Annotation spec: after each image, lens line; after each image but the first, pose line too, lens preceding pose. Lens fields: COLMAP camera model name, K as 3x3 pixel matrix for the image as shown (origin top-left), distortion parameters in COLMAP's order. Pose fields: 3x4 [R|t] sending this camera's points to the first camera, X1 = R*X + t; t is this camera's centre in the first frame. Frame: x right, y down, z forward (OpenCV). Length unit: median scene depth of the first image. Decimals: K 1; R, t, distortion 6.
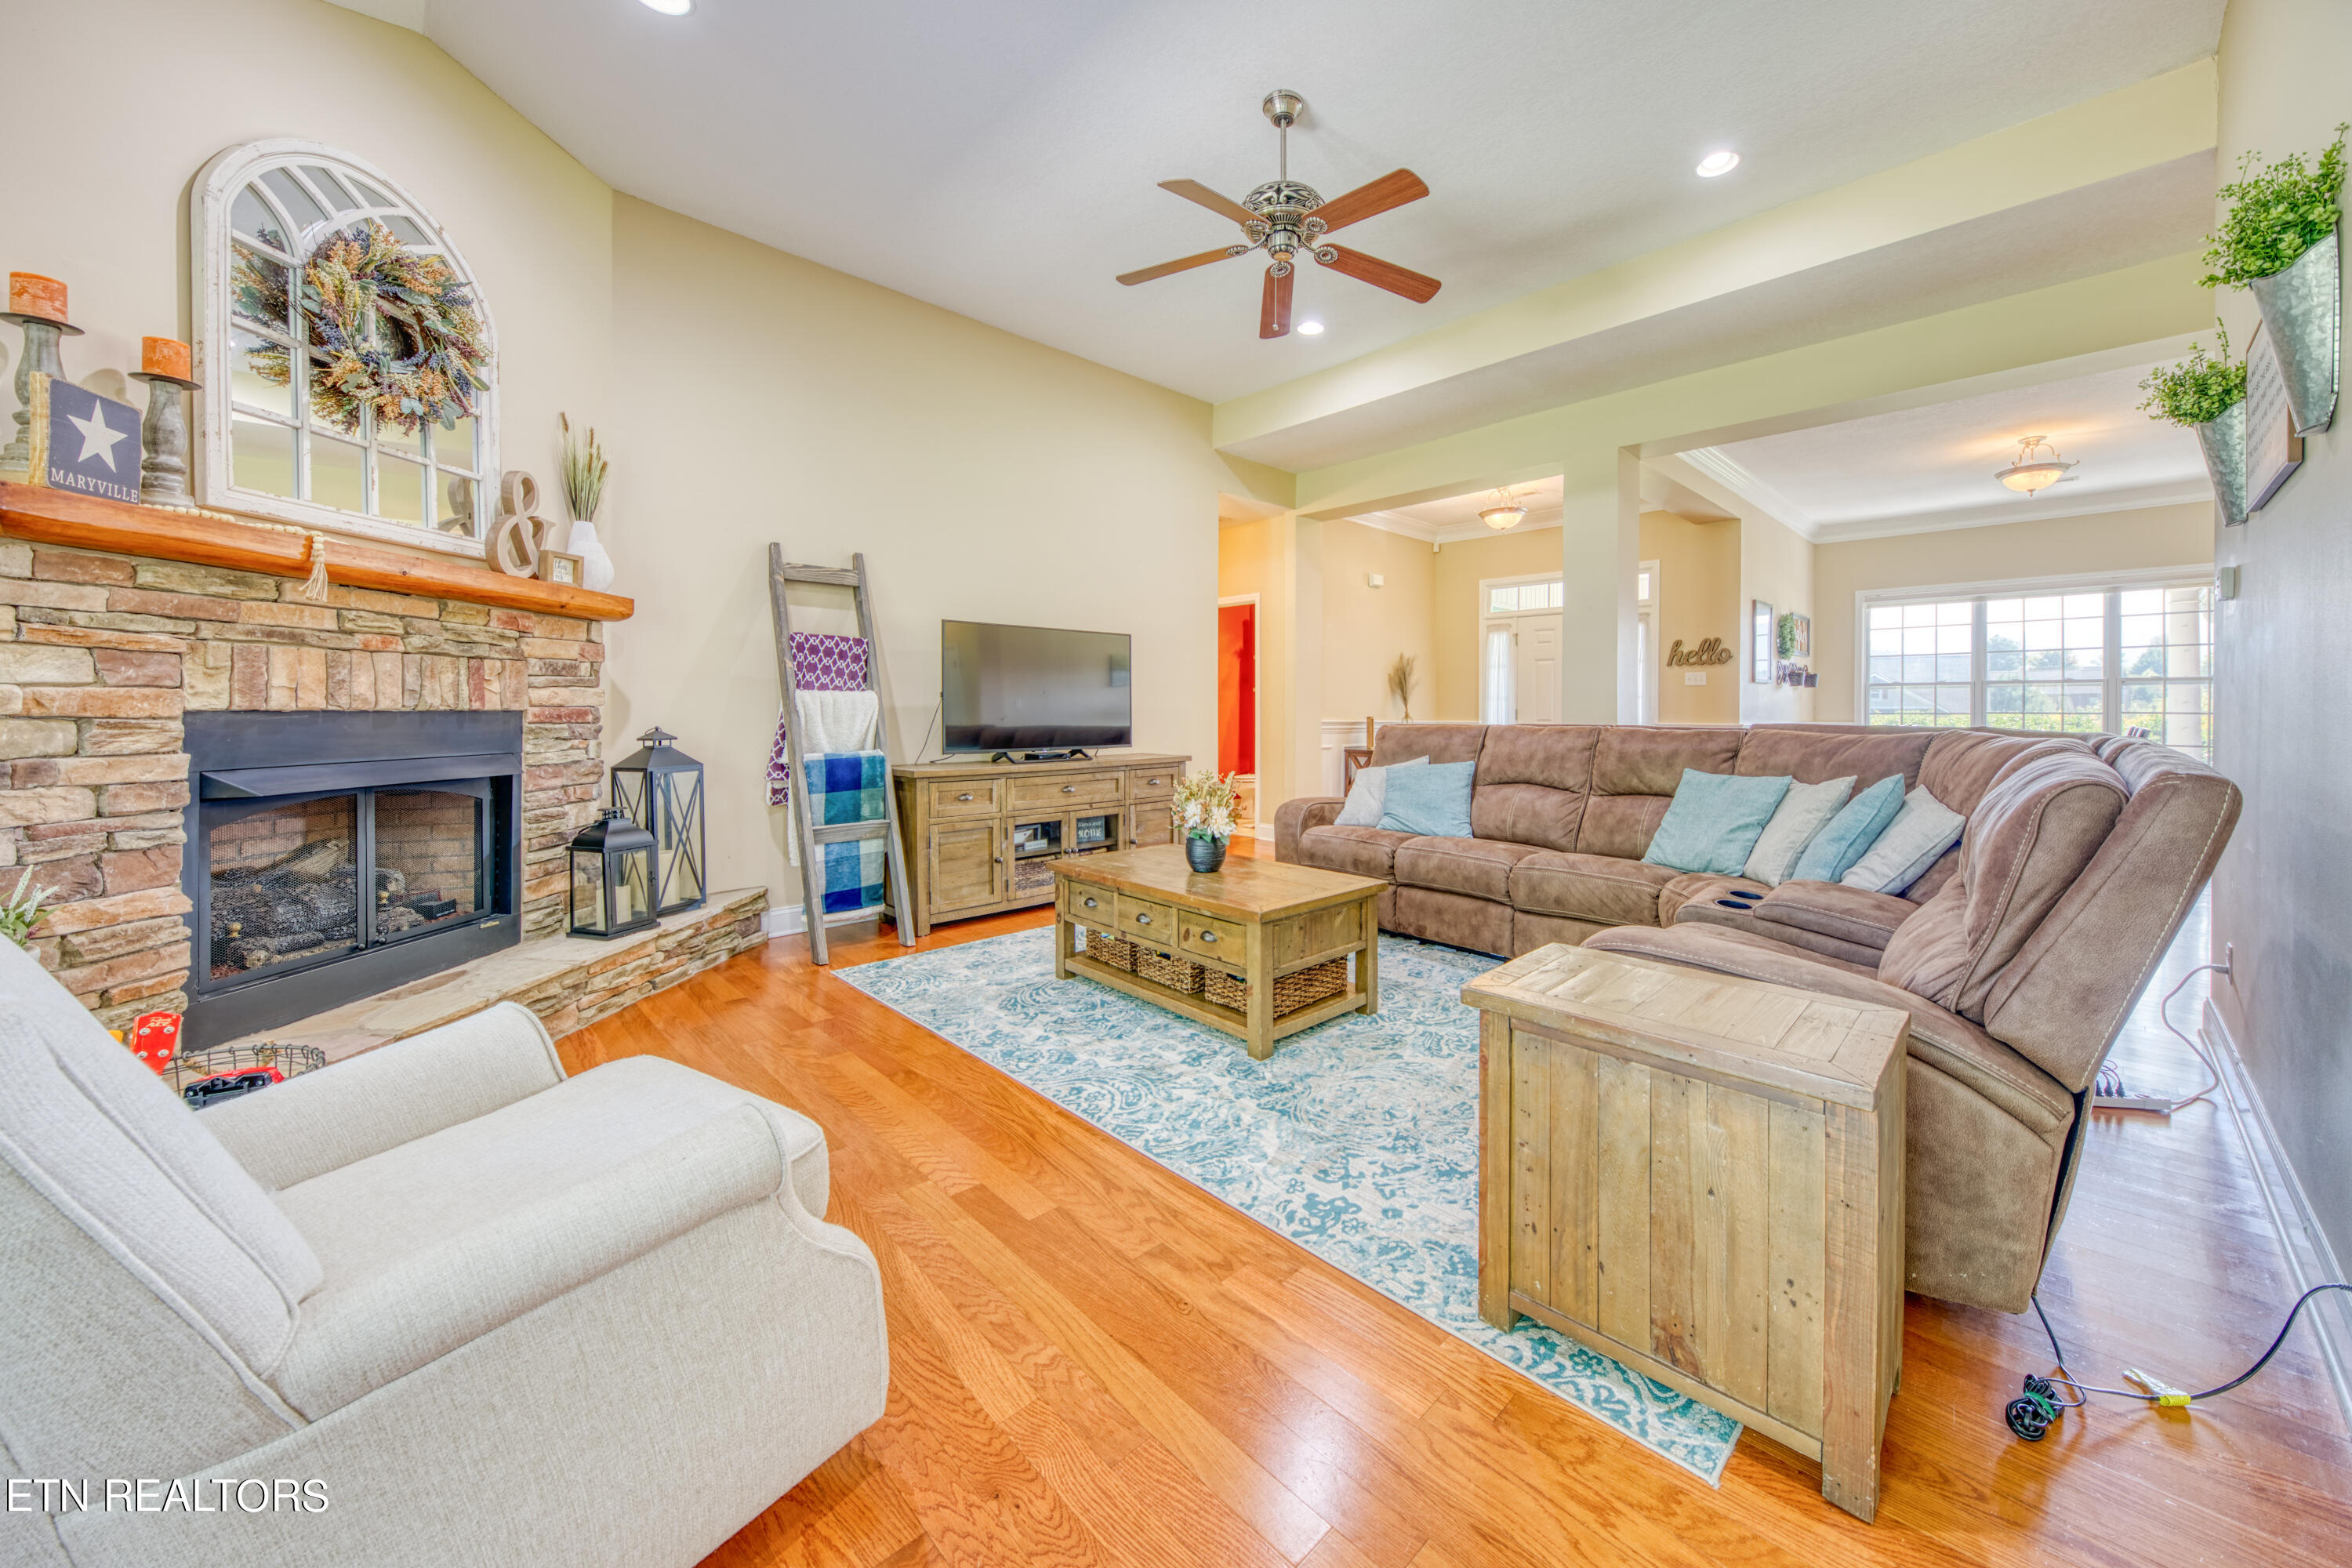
lens RADIAL K [[832.4, 0, 1246.0], [0, 832.4, 712.2], [0, 0, 1]] dist [0.004662, -0.003594]
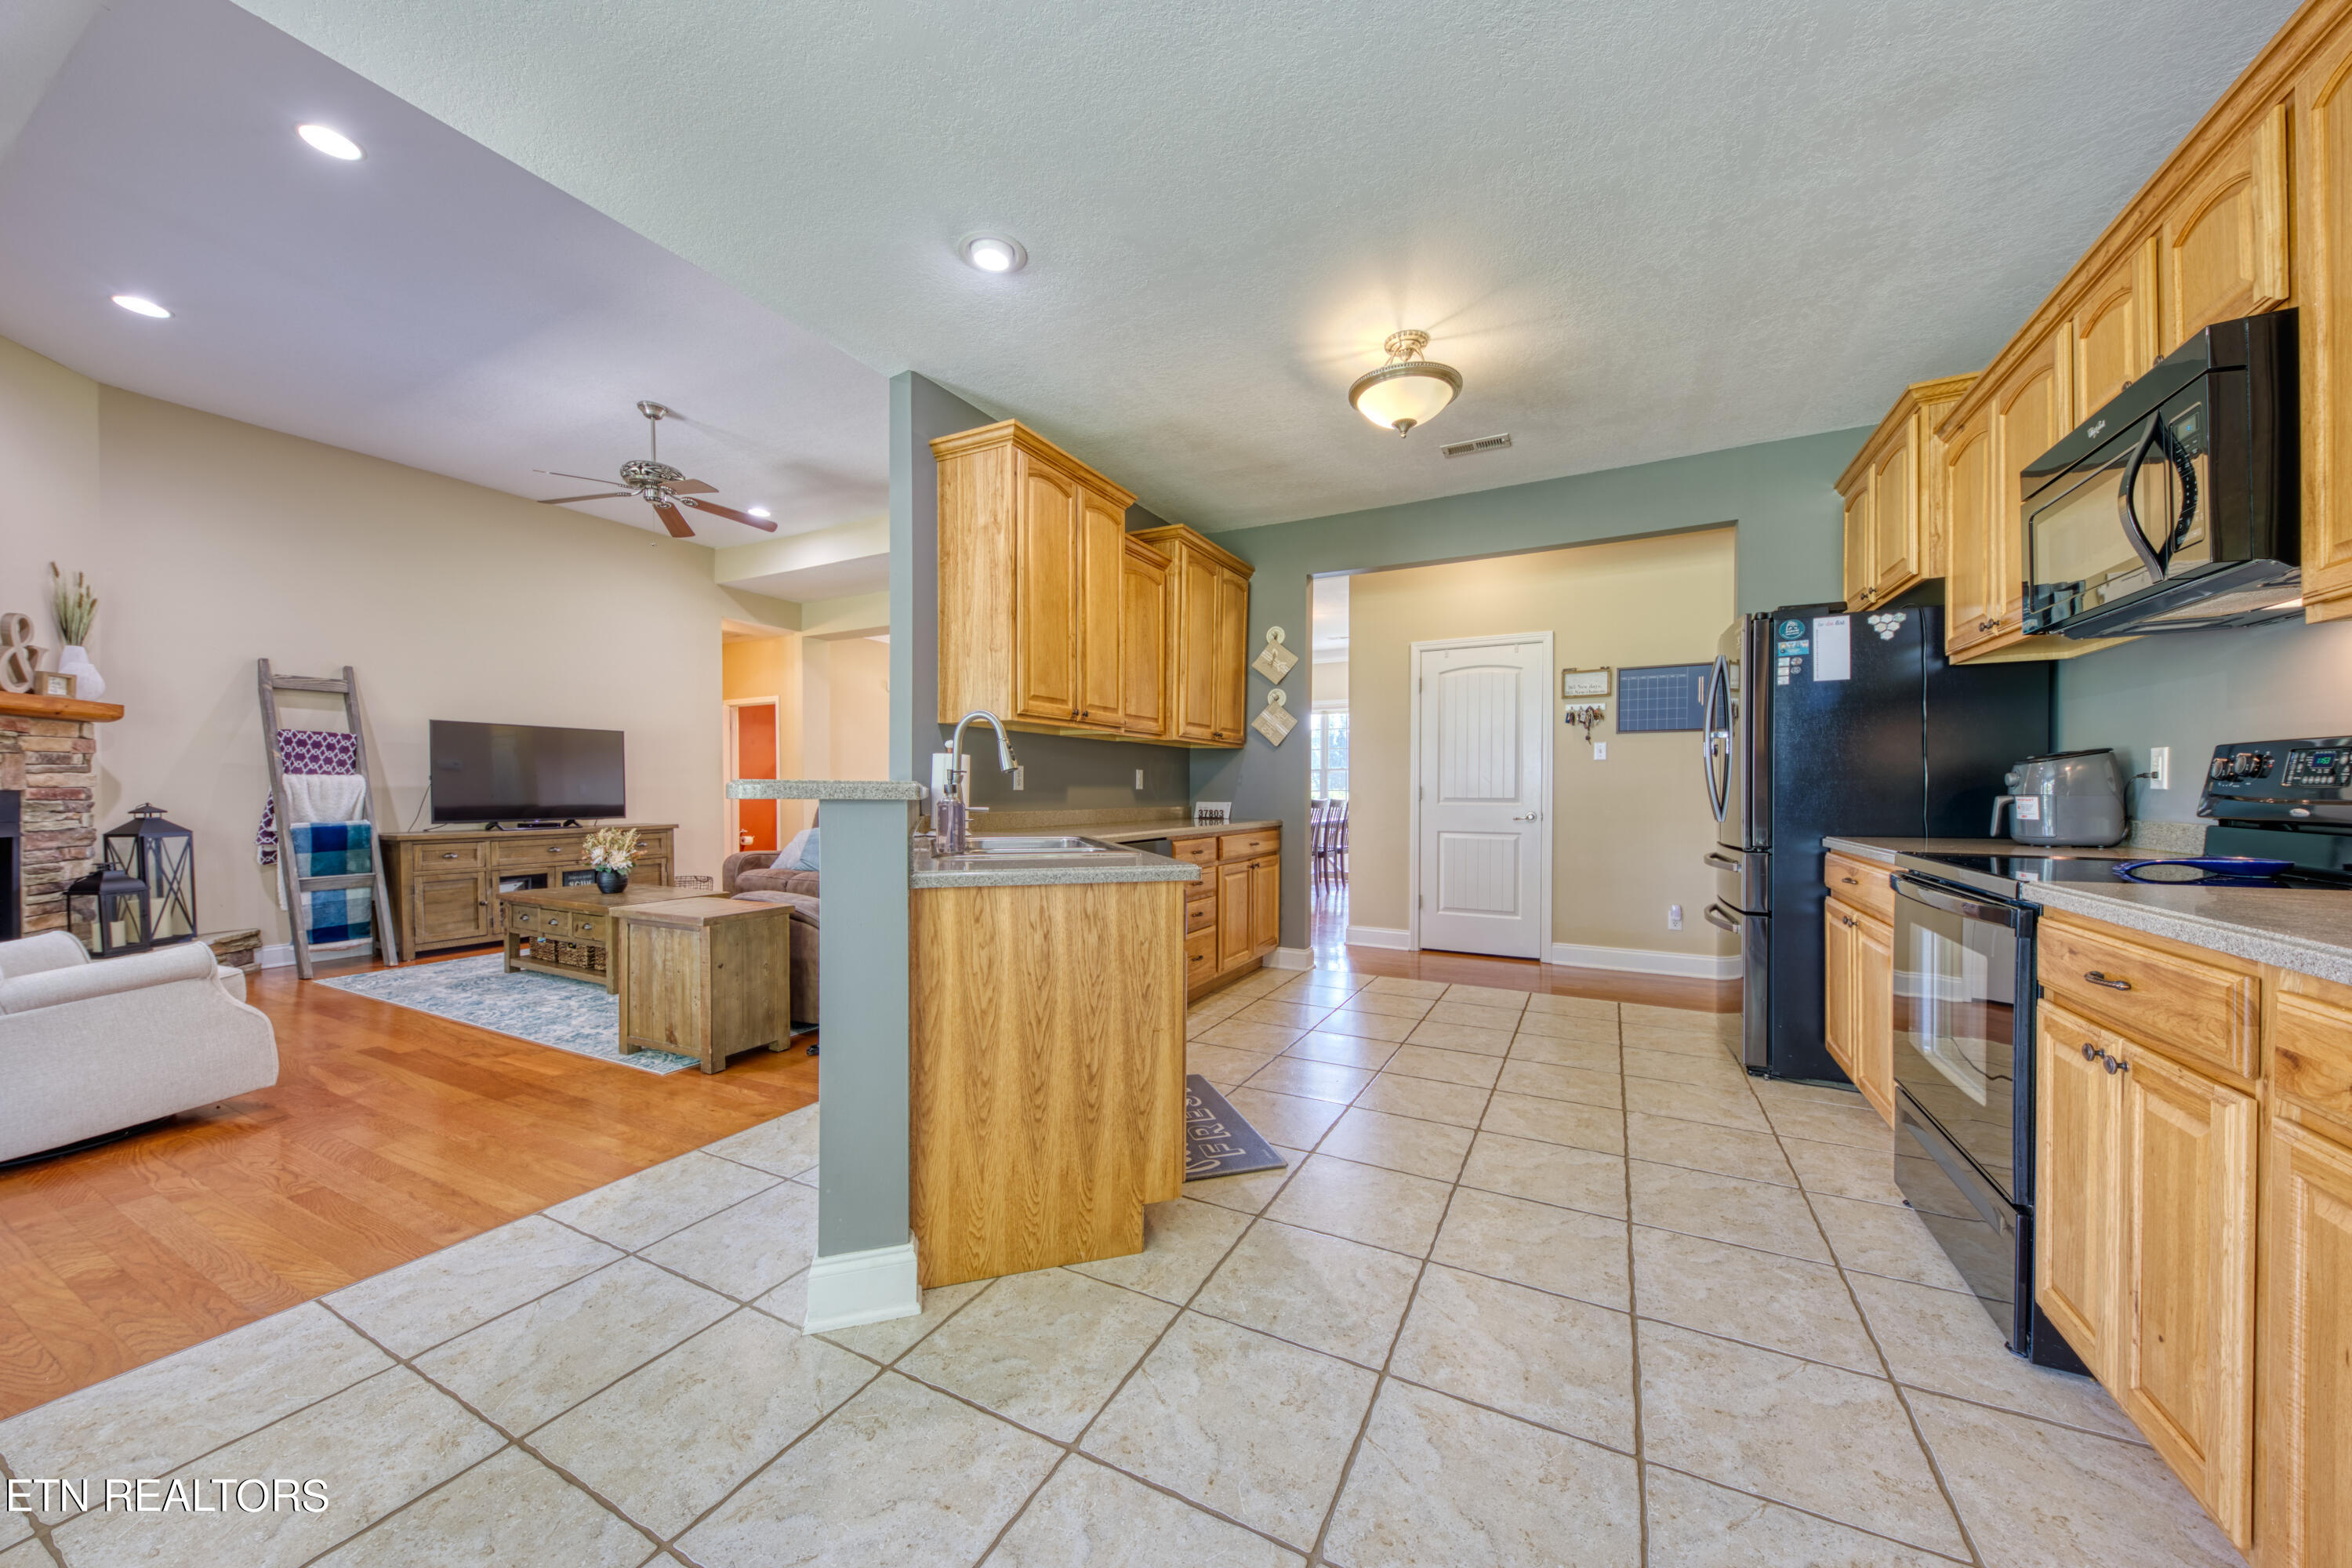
lens RADIAL K [[832.4, 0, 1175.6], [0, 832.4, 797.6], [0, 0, 1]] dist [0.004662, -0.003594]
pose [[0.962261, -0.008157, 0.272008, 0.526841], [0.006666, 0.999957, 0.006404, 0.012618], [-0.272048, -0.004349, 0.962274, -0.744468]]
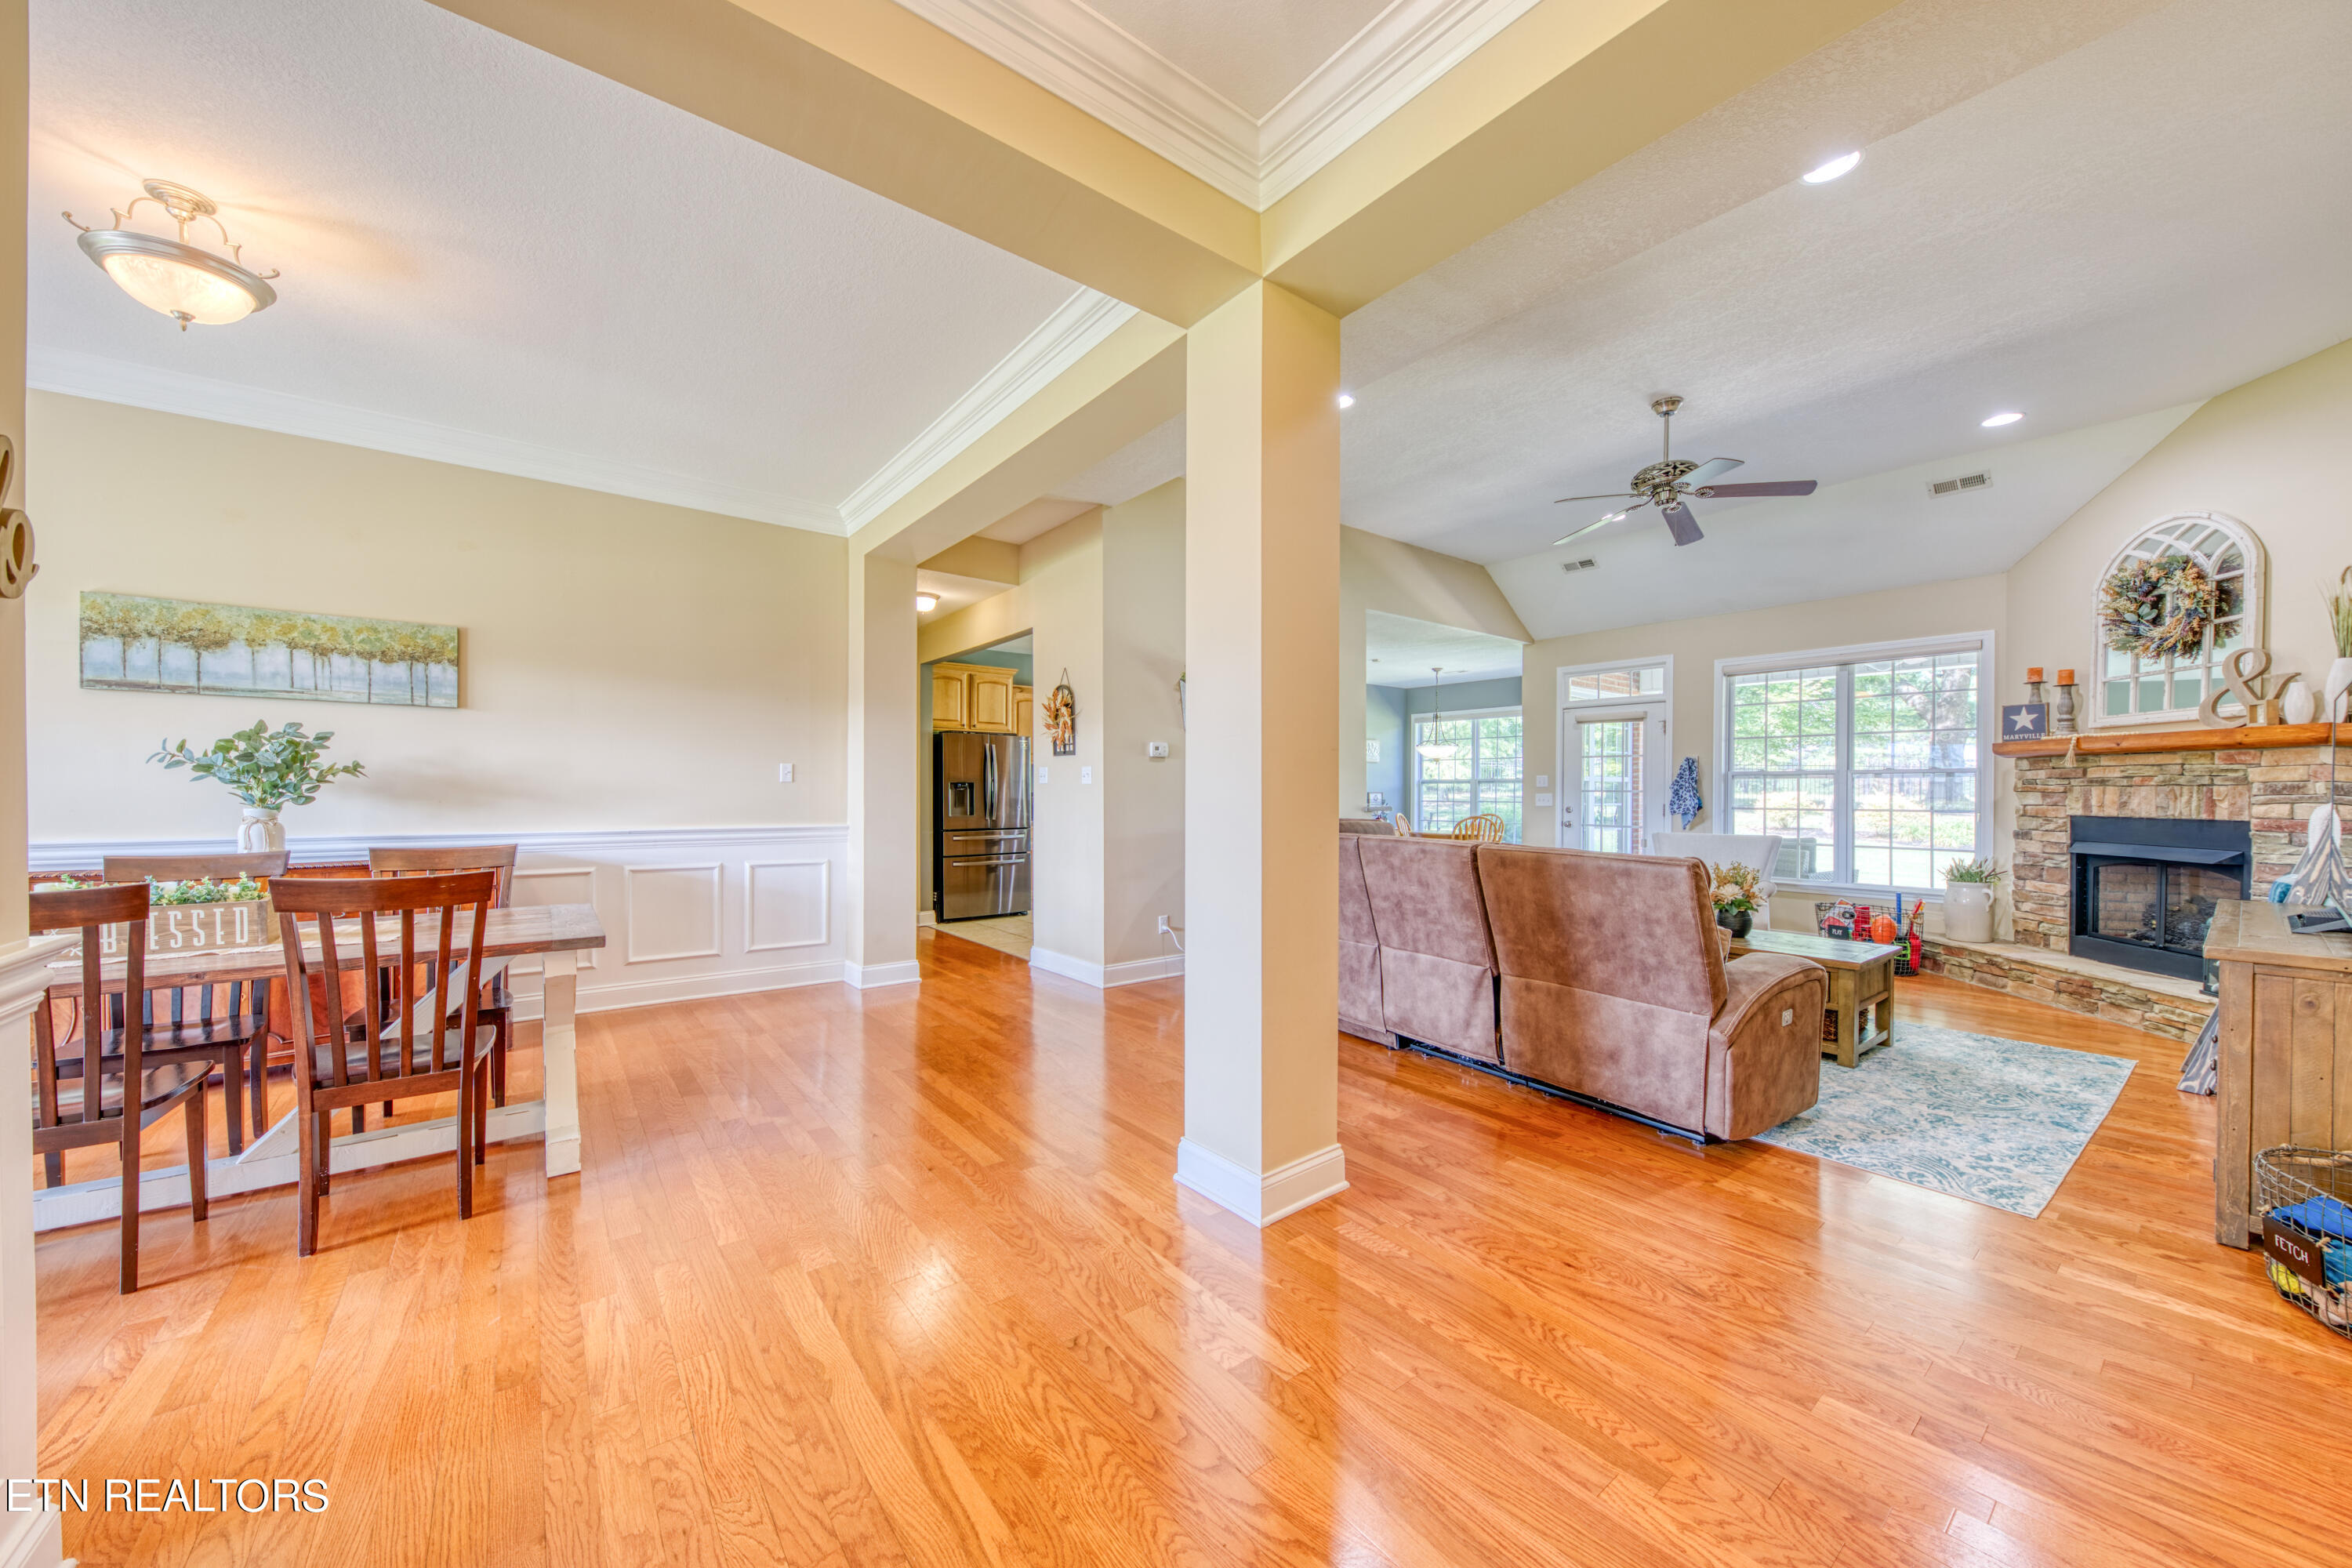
lens RADIAL K [[832.4, 0, 1181.5], [0, 832.4, 794.2], [0, 0, 1]] dist [0.004662, -0.003594]
pose [[-0.989466, -0.007976, 0.144542, 0.619376], [-0.006940, 0.999946, 0.007672, -0.041033], [-0.144596, 0.006588, -0.989469, 2.412381]]
